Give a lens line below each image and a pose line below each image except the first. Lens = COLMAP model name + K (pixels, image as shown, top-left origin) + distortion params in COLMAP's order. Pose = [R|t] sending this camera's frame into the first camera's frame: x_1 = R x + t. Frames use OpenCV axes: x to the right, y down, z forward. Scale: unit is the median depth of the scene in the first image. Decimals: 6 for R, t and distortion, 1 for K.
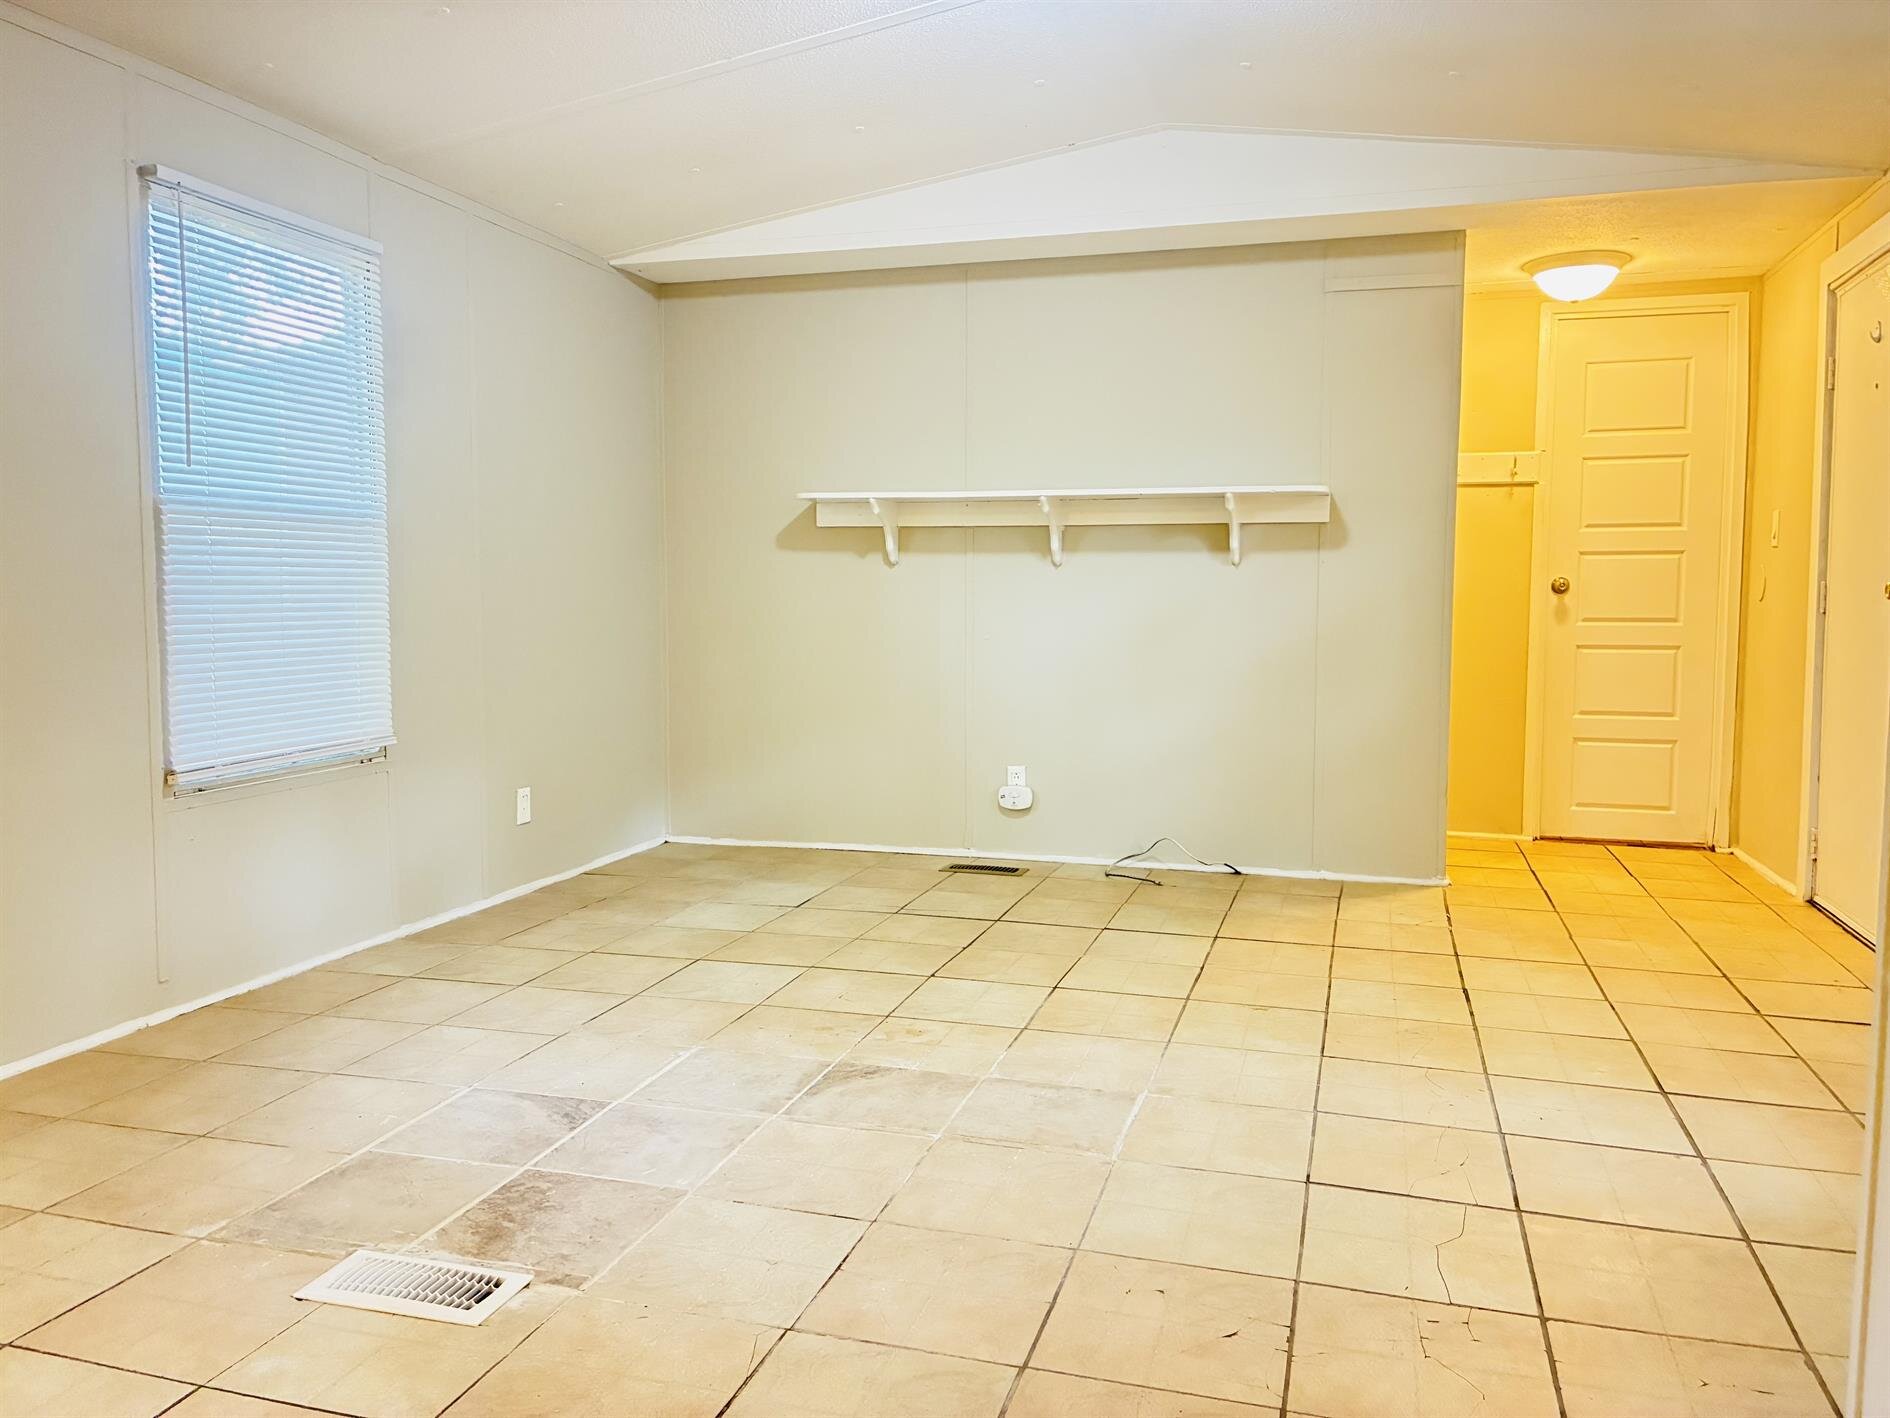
lens RADIAL K [[1431.0, 0, 938.1], [0, 1431.0, 707.6], [0, 0, 1]] dist [0.065153, -0.084464]
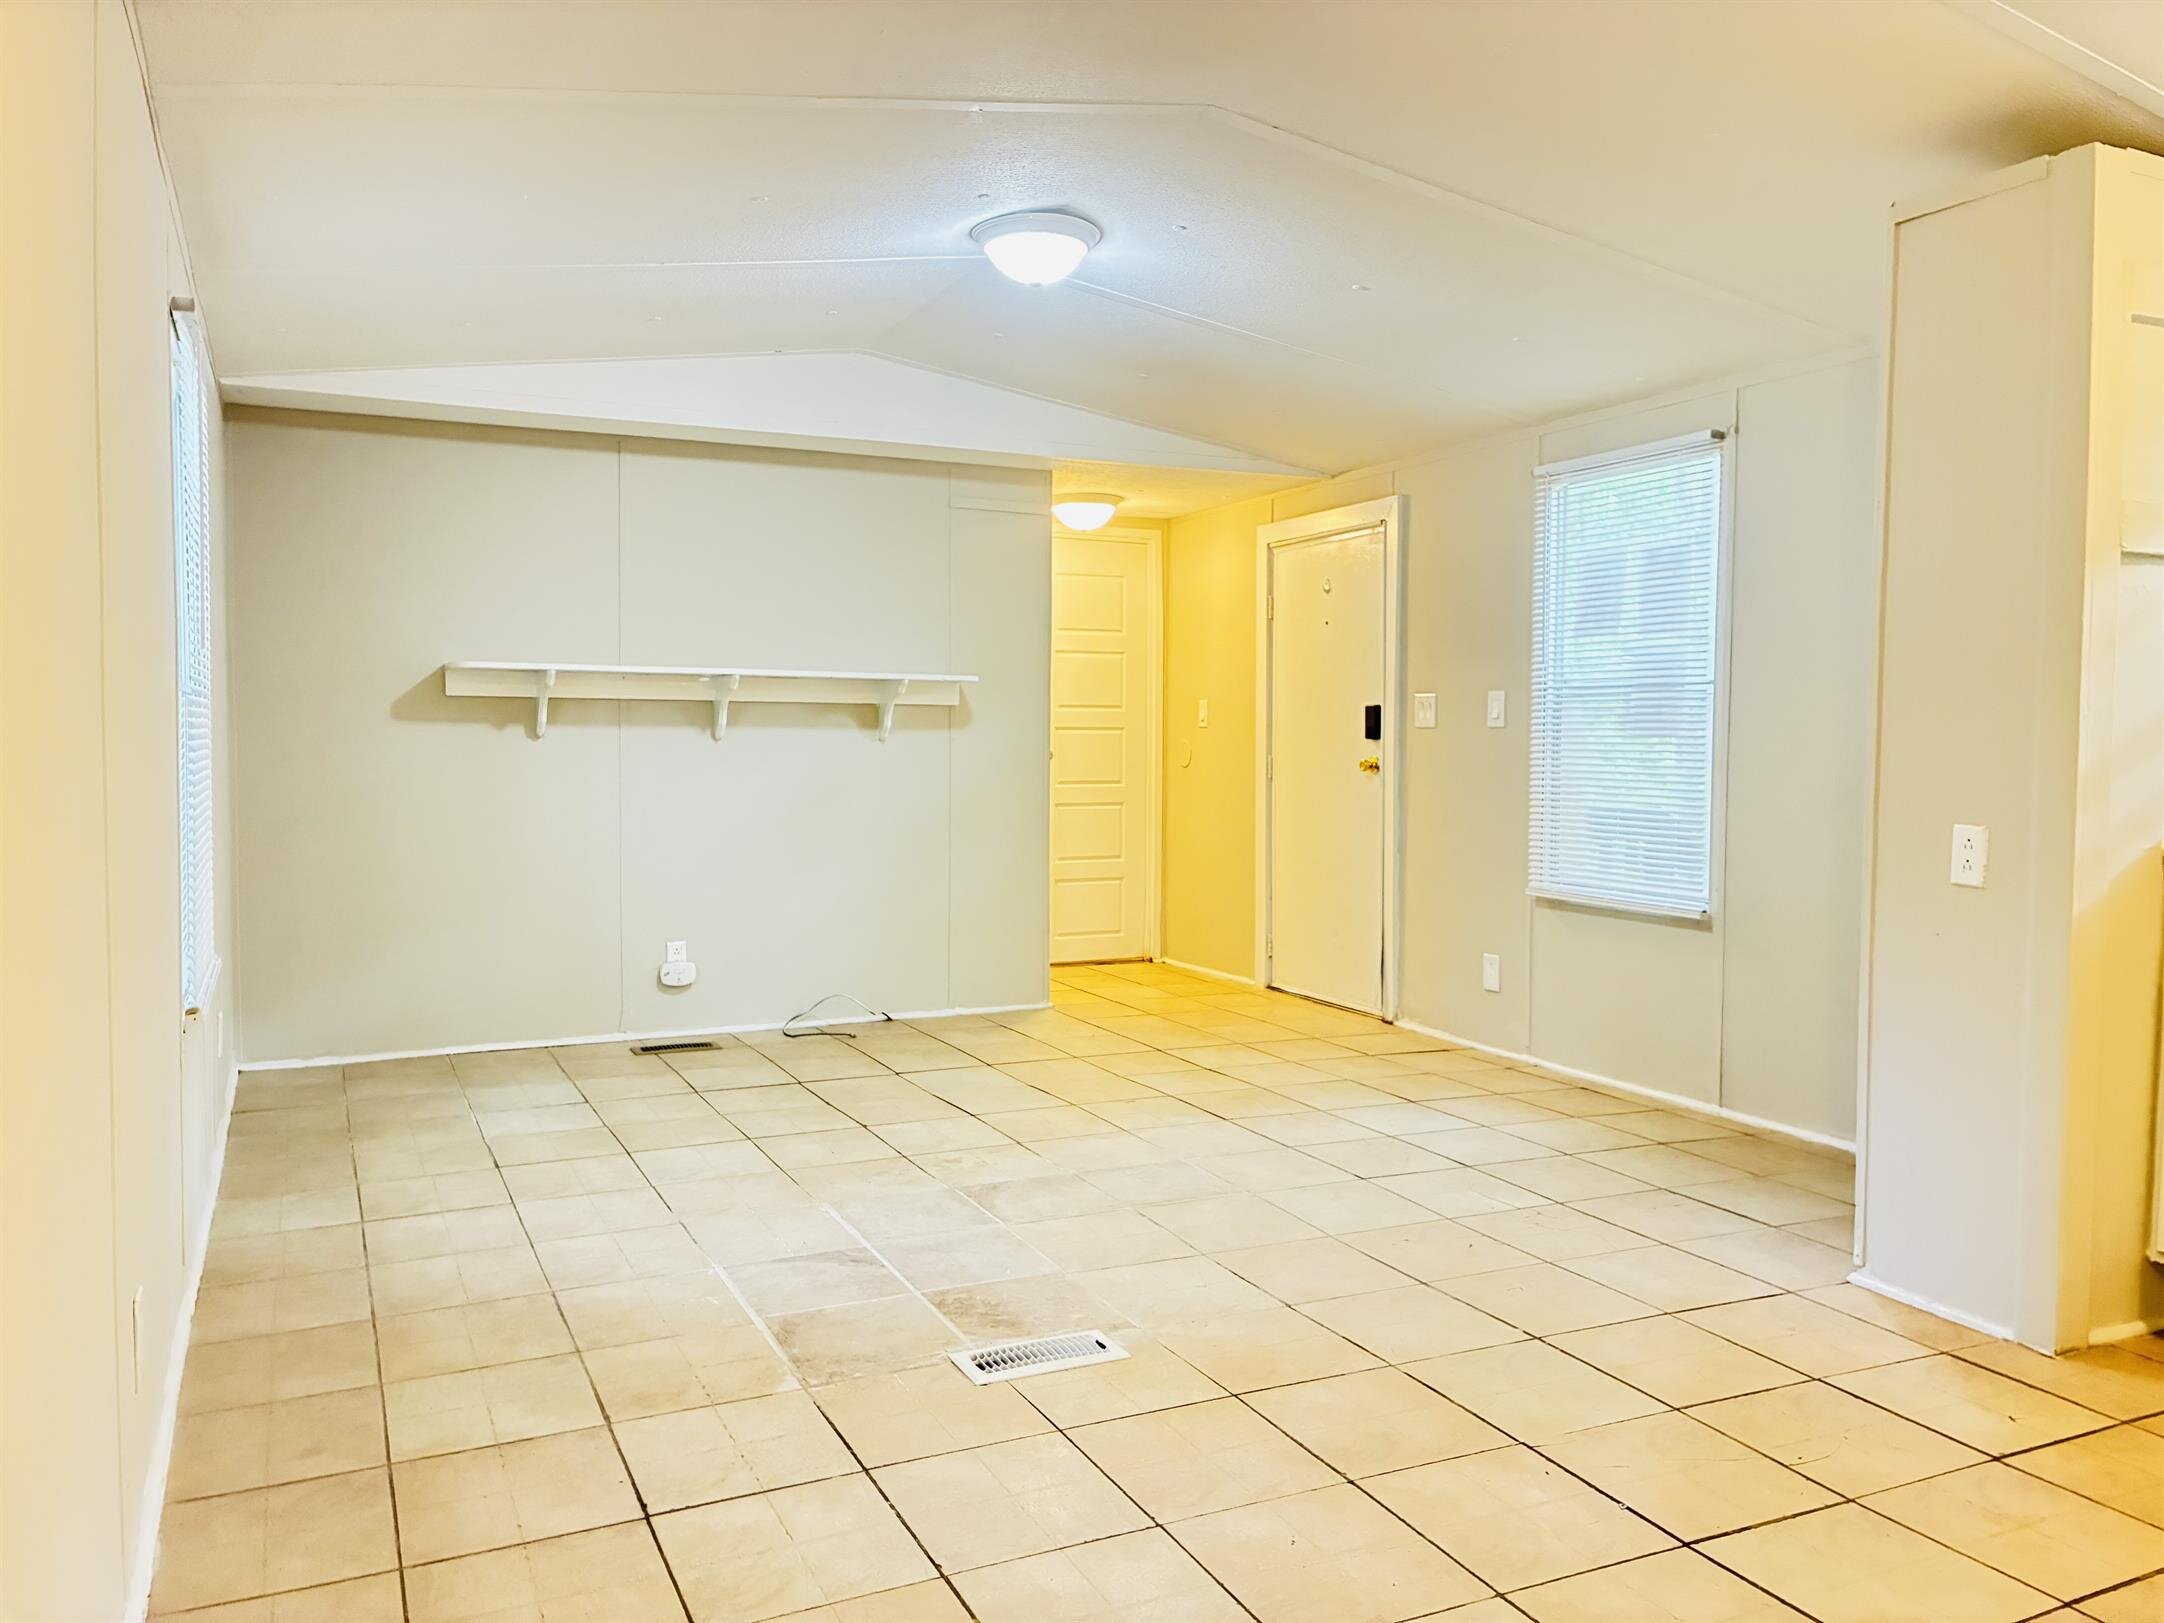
lens RADIAL K [[1638.5, 0, 1074.1], [0, 1638.5, 809.9], [0, 0, 1]] dist [0.065153, -0.084464]
pose [[0.747358, -0.029156, 0.663782, -0.736518], [0.050992, 0.998607, -0.013550, -0.030016], [-0.662462, 0.043975, 0.747804, -0.061139]]
